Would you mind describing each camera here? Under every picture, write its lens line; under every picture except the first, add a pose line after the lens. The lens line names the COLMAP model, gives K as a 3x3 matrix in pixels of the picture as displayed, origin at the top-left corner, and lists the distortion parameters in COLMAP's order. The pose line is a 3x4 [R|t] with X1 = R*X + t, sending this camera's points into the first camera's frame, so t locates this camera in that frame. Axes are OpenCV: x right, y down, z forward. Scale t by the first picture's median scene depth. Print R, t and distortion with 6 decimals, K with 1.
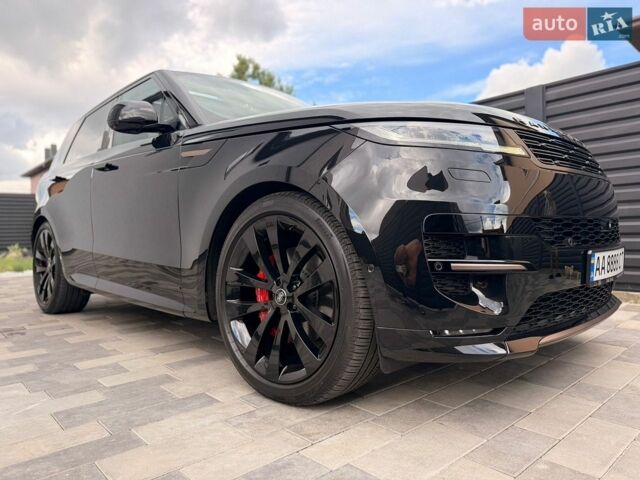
lens RADIAL K [[450.8, 0, 321.3], [0, 450.8, 247.9], [0, 0, 1]] dist [0.003940, -0.009043]
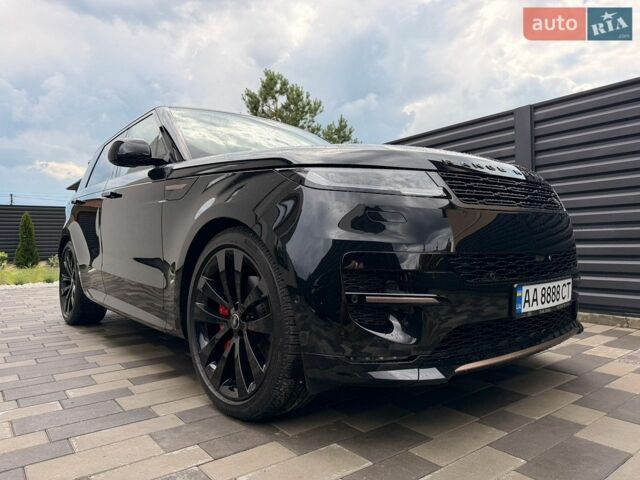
lens RADIAL K [[448.5, 0, 317.4], [0, 448.5, 248.6], [0, 0, 1]] dist [0.055146, -0.071644]
pose [[0.996648, 0.008546, -0.081356, 0.194811], [-0.010285, 0.999727, -0.020980, -0.044923], [0.081155, 0.021746, 0.996464, -0.088411]]
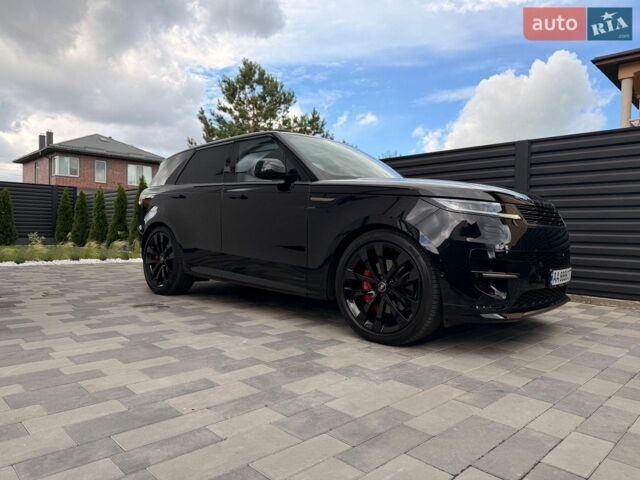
lens RADIAL K [[448.5, 0, 317.4], [0, 448.5, 248.6], [0, 0, 1]] dist [0.055146, -0.071644]
pose [[0.998469, 0.042022, 0.035970, -0.409146], [-0.042371, 0.999062, 0.008979, -0.050224], [-0.035559, -0.010489, 0.999313, -0.778181]]
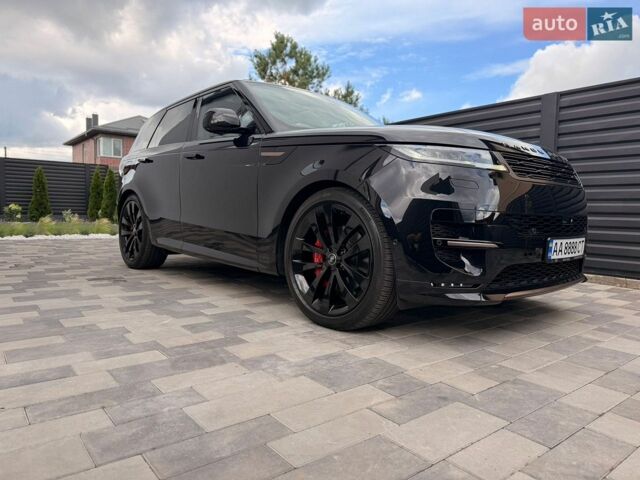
lens RADIAL K [[448.5, 0, 317.4], [0, 448.5, 248.6], [0, 0, 1]] dist [0.055146, -0.071644]
pose [[0.996716, 0.052104, -0.061992, -0.047434], [-0.048873, 0.997422, 0.052542, 0.000514], [0.064570, -0.049340, 0.996693, -0.446984]]
